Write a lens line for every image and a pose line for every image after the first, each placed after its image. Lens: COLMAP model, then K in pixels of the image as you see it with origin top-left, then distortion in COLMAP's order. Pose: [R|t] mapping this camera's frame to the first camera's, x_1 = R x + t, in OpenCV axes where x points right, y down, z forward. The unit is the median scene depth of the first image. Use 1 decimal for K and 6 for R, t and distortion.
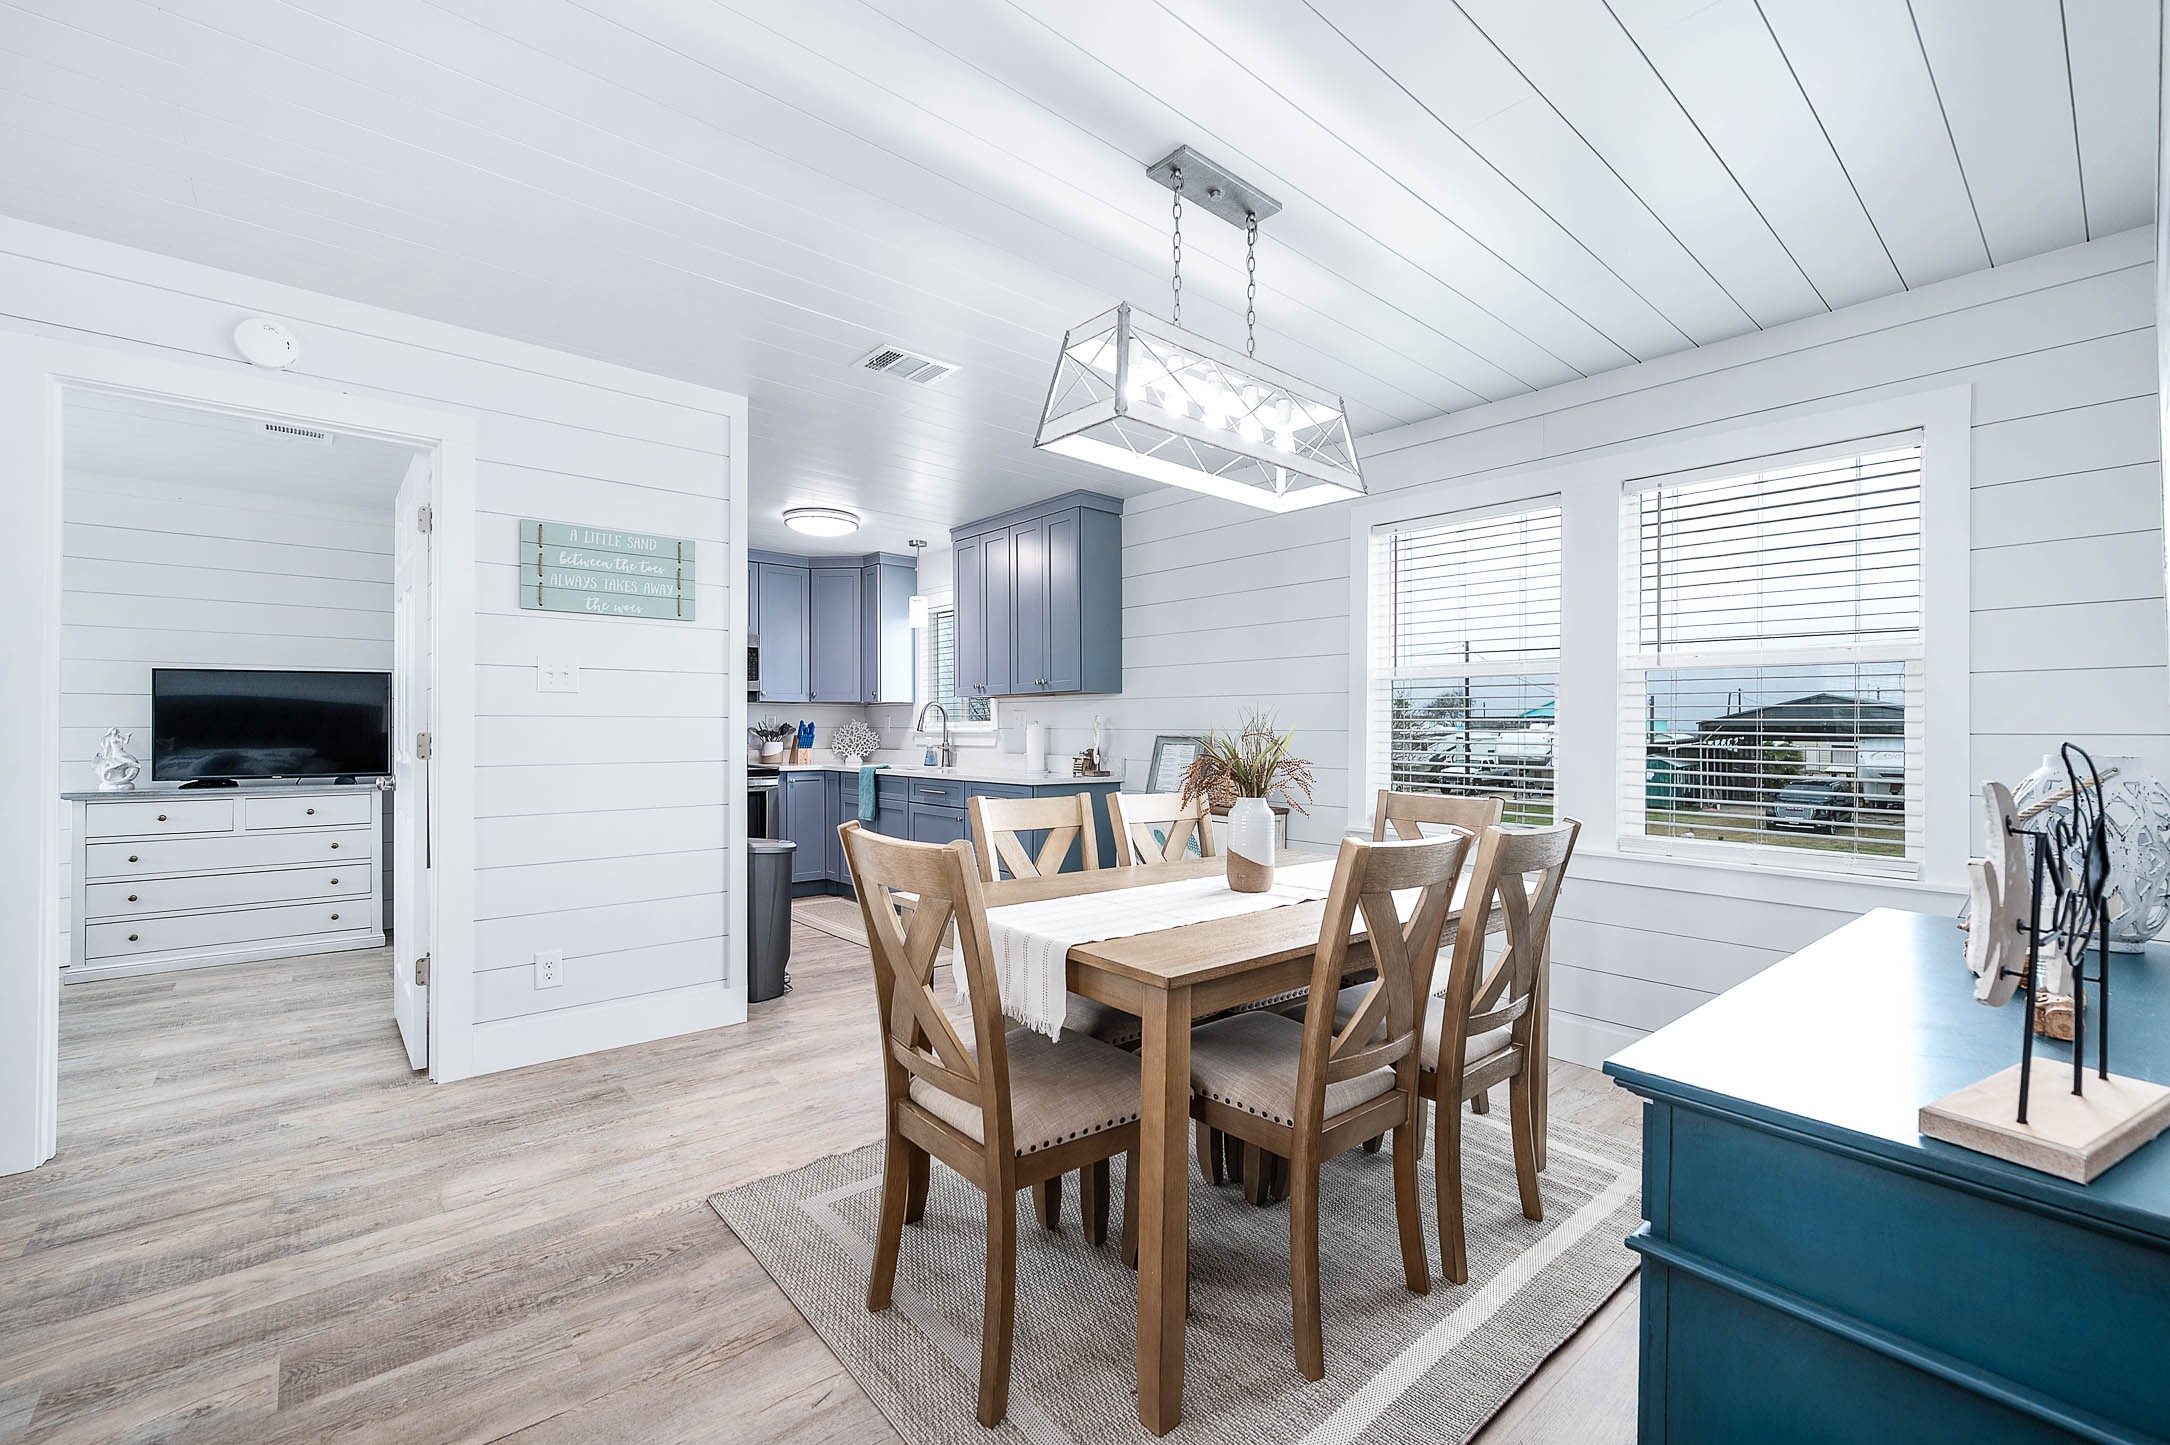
lens RADIAL K [[918.1, 0, 1081.7], [0, 918.1, 726.1], [0, 0, 1]] dist [0.002995, 0.001346]
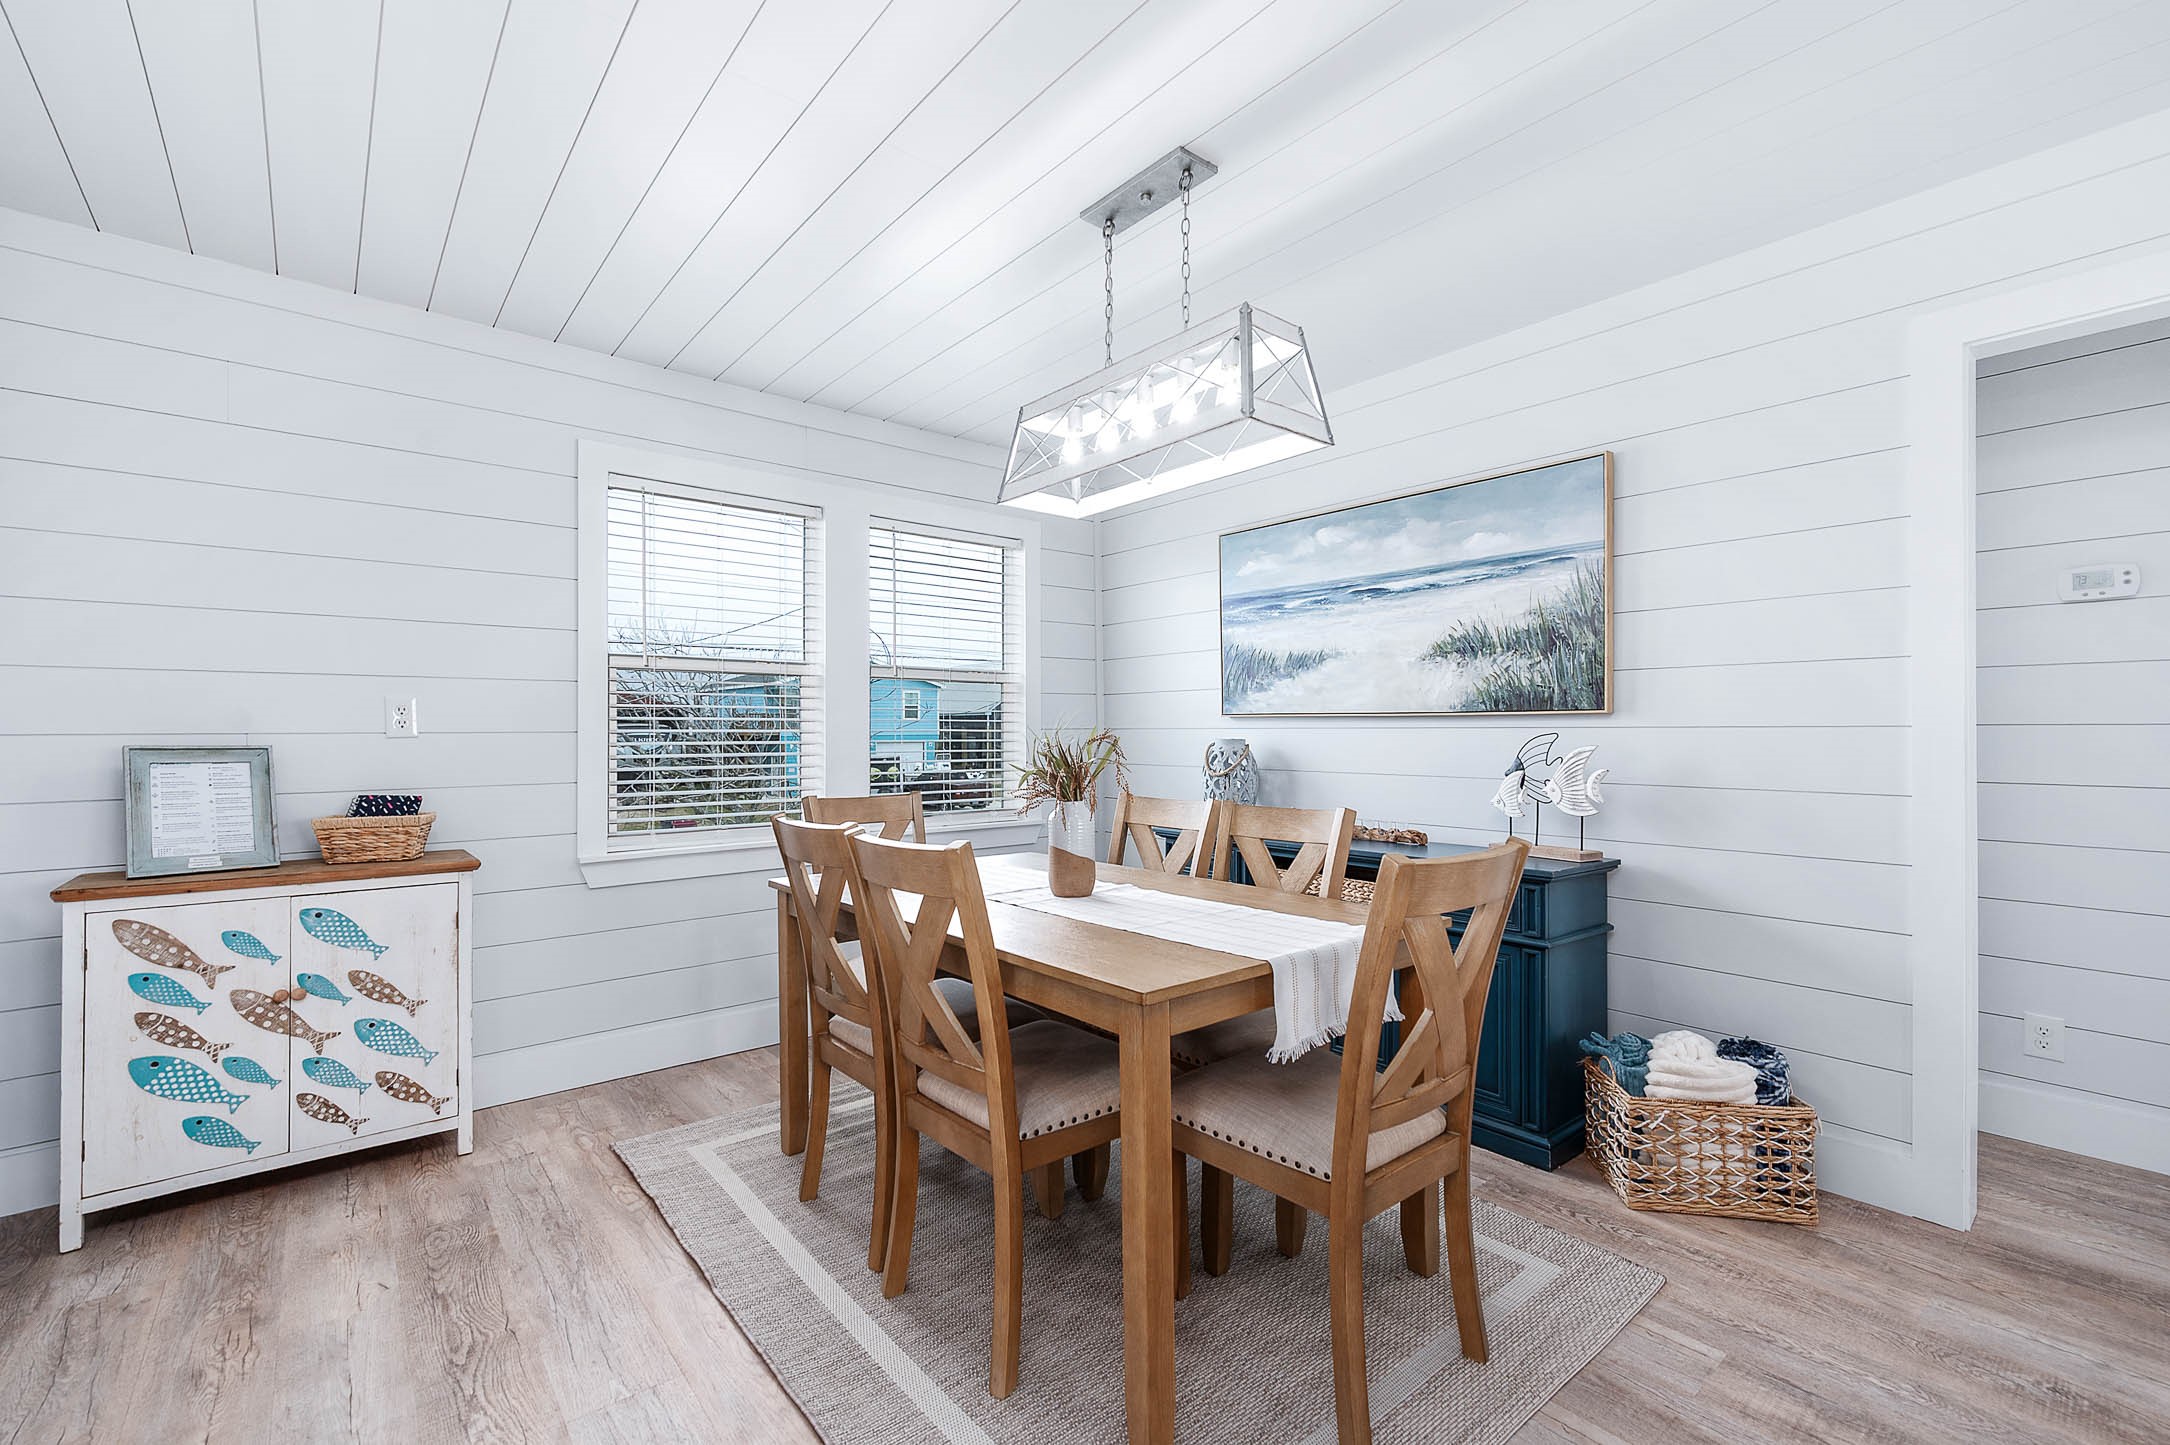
lens RADIAL K [[918.1, 0, 1075.4], [0, 918.1, 731.5], [0, 0, 1]] dist [0.002995, 0.001346]
pose [[0.008043, -0.009196, 0.999925, -0.411204], [-0.001986, 0.999956, 0.009212, -0.003977], [-0.999966, -0.002060, 0.008024, 0.508913]]
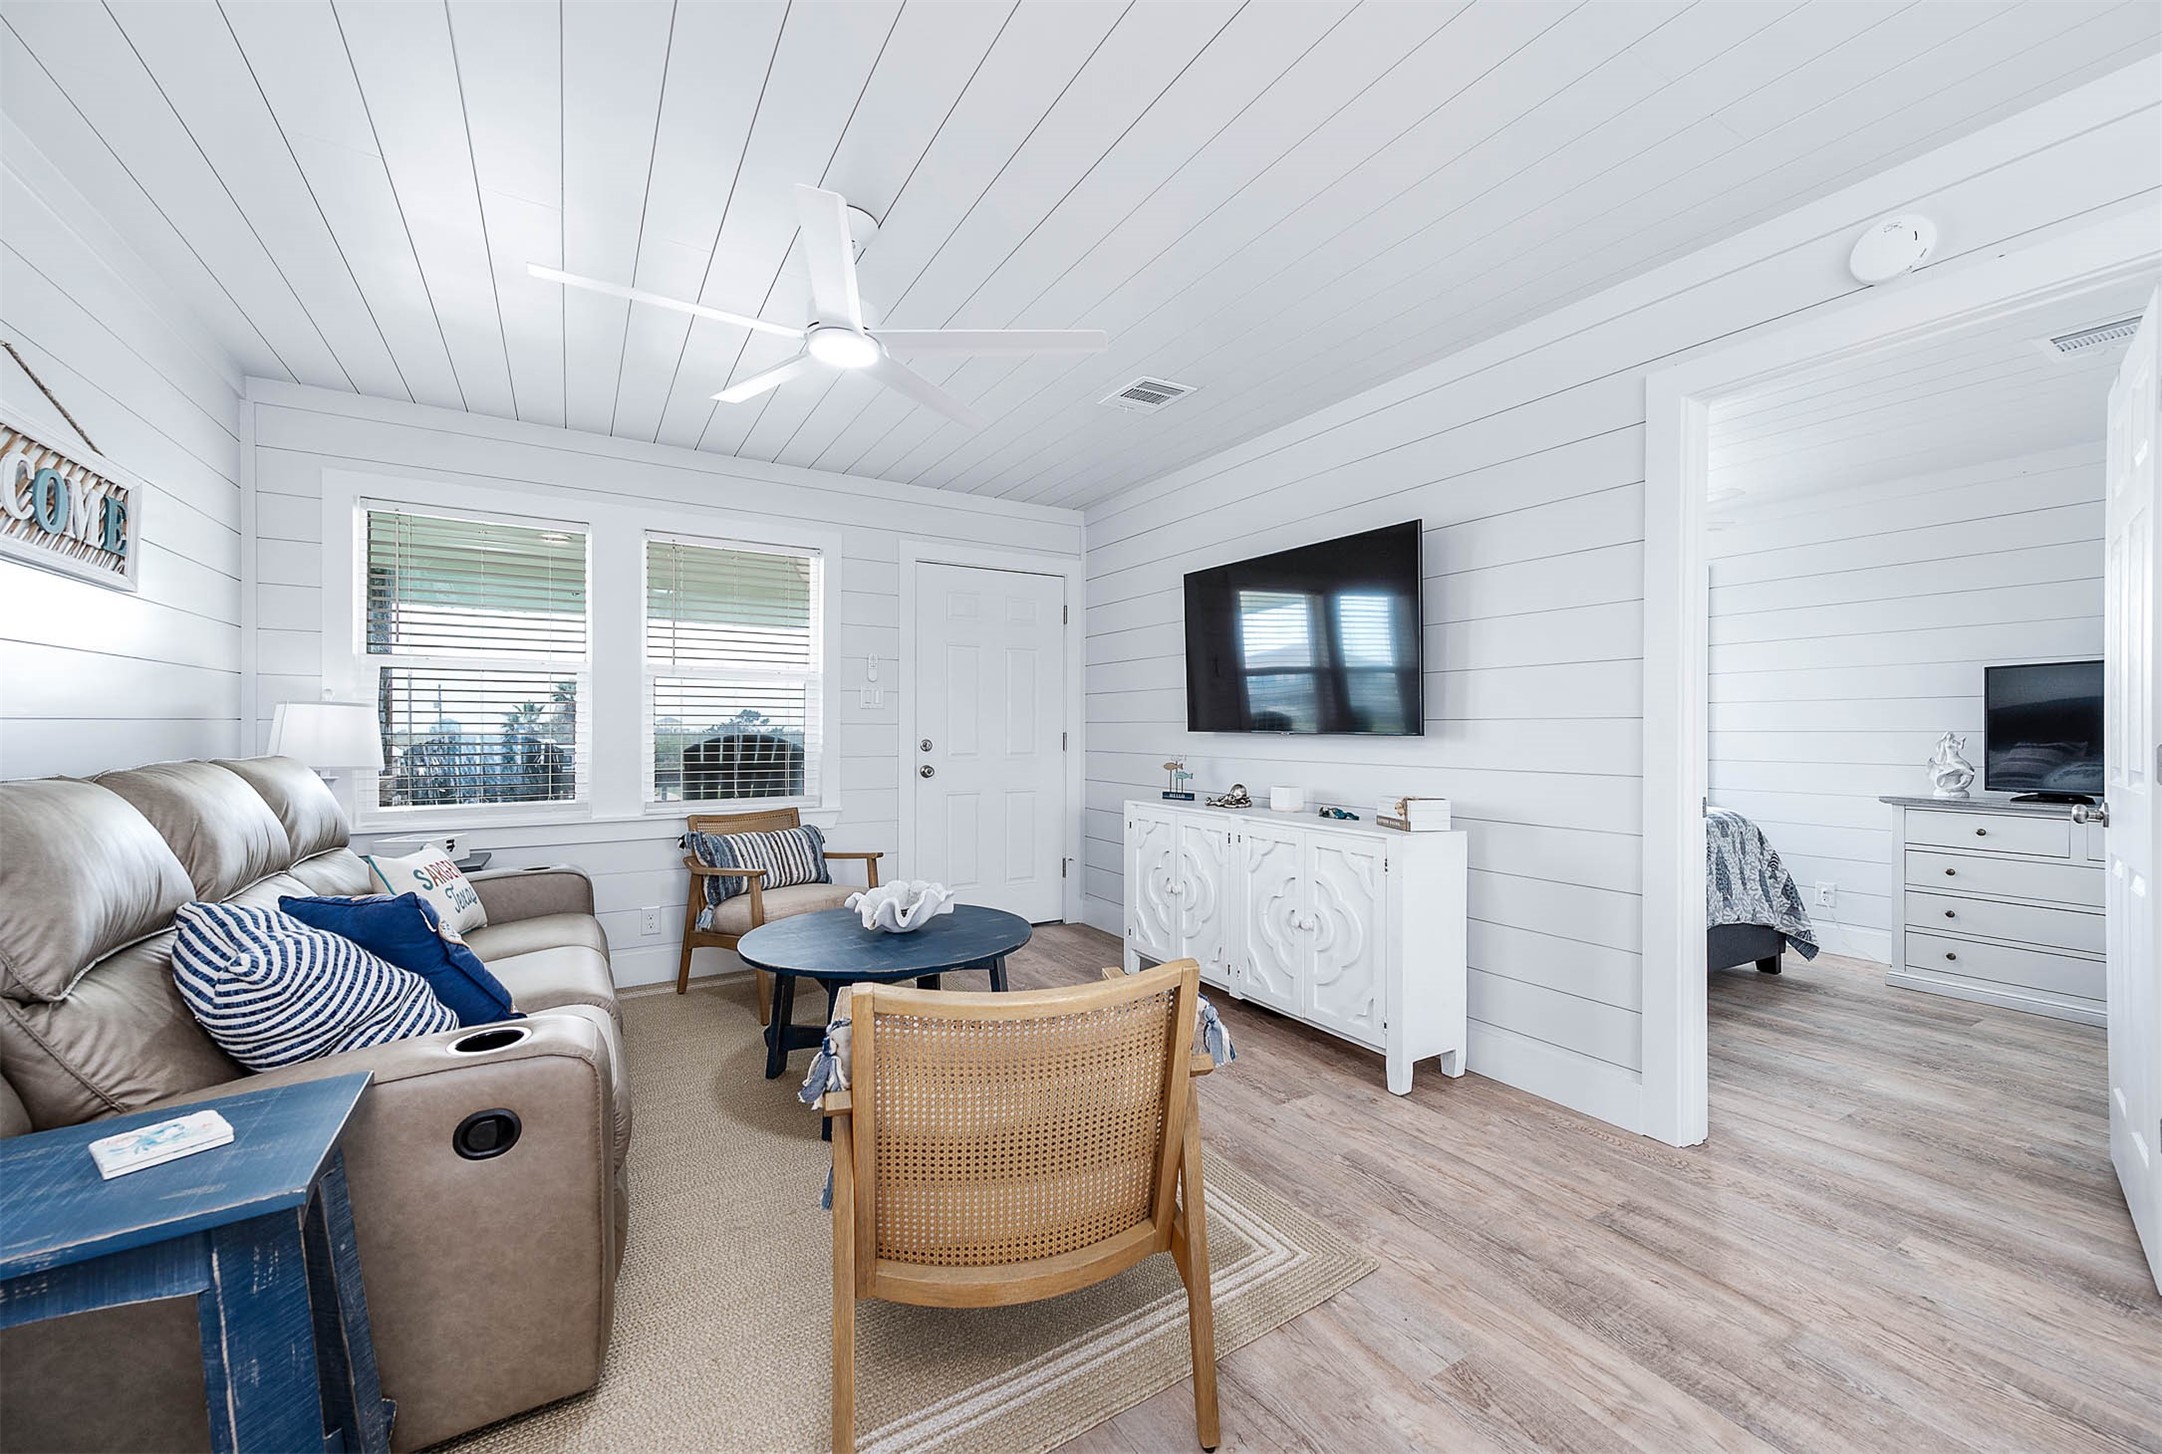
lens RADIAL K [[849.1, 0, 1088.0], [0, 849.1, 729.4], [0, 0, 1]] dist [0.007881, 0.001826]
pose [[-0.156816, -0.001705, -0.987626, -0.028286], [0.001936, 0.999996, -0.002034, -0.000822], [0.987626, -0.002231, -0.156812, 0.256368]]
